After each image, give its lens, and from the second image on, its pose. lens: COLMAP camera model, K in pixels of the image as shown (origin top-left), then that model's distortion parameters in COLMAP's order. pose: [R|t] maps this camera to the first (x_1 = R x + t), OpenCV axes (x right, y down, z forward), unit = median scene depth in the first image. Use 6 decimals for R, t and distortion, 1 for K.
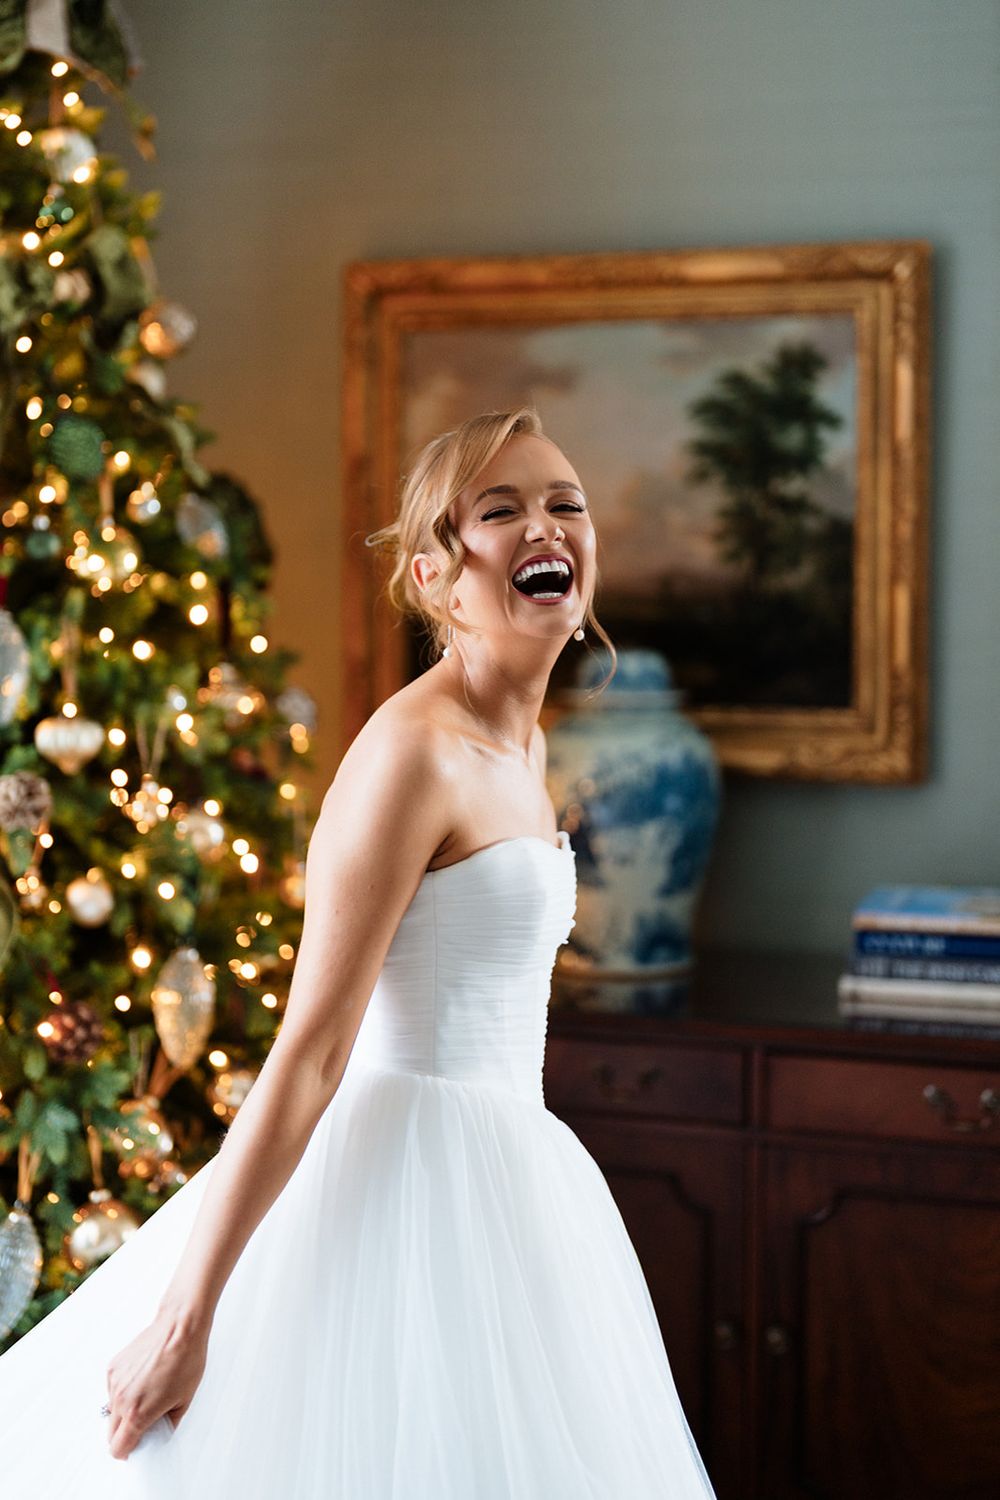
lens RADIAL K [[2078.0, 0, 500.0], [0, 2078.0, 750.0], [0, 0, 1]] dist [-0.021239, 0.036548]
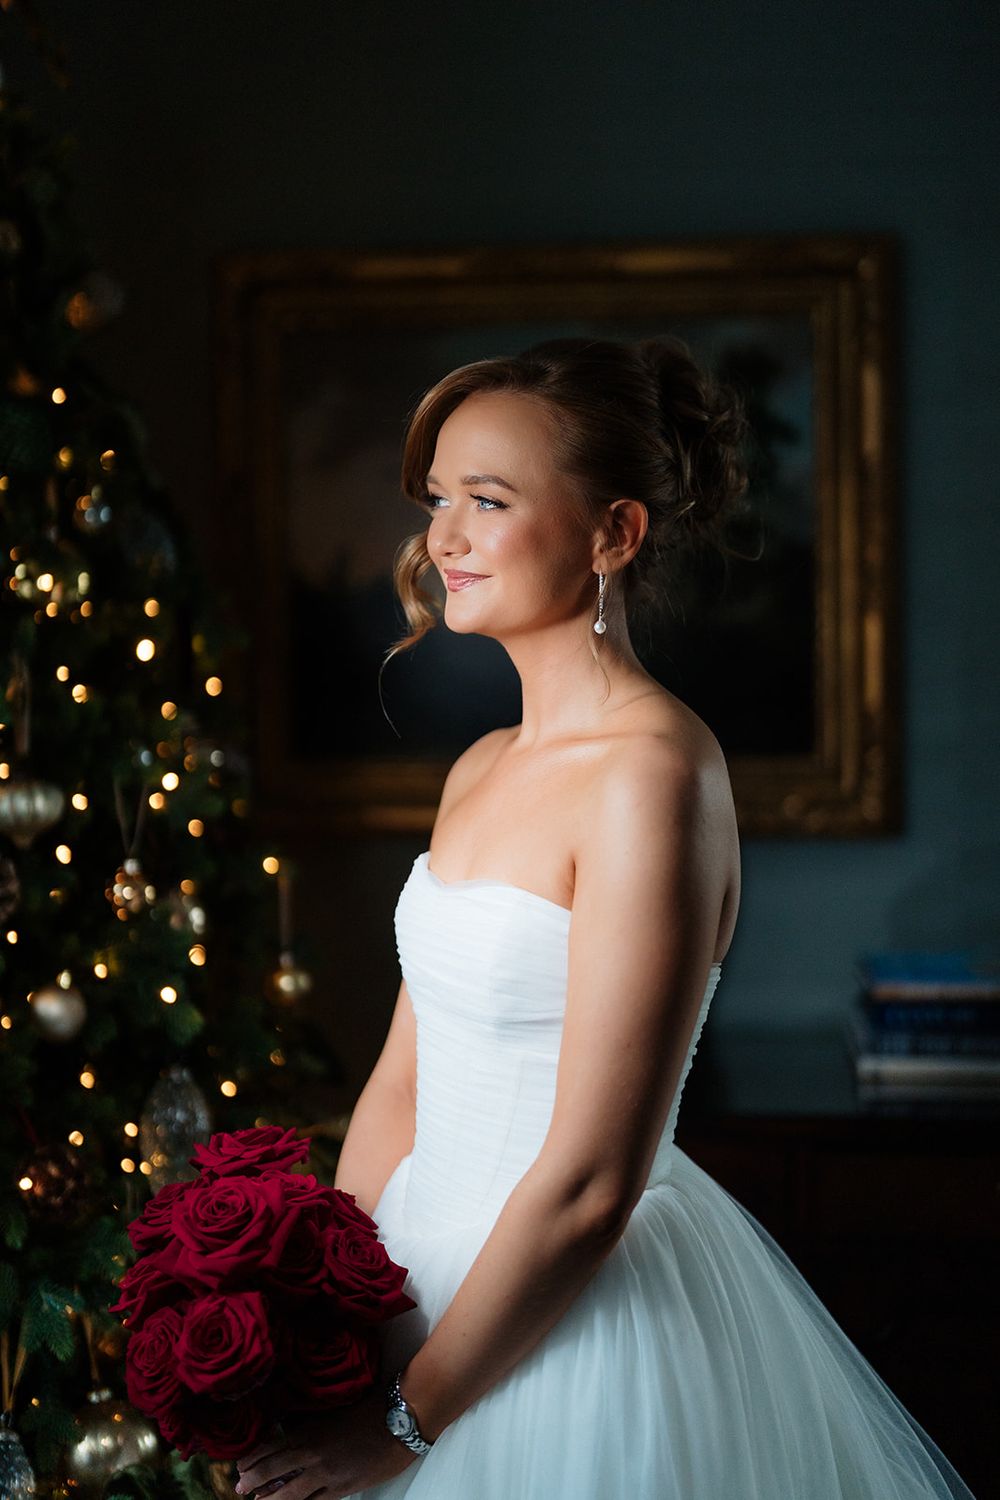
lens RADIAL K [[2078.0, 0, 500.0], [0, 2078.0, 750.0], [0, 0, 1]] dist [-0.021239, 0.036548]
pose [[0.980442, -0.023090, 0.195451, -0.145945], [0.030008, 0.999021, -0.032505, 0.003527], [-0.194509, 0.037735, 0.980175, 0.156064]]
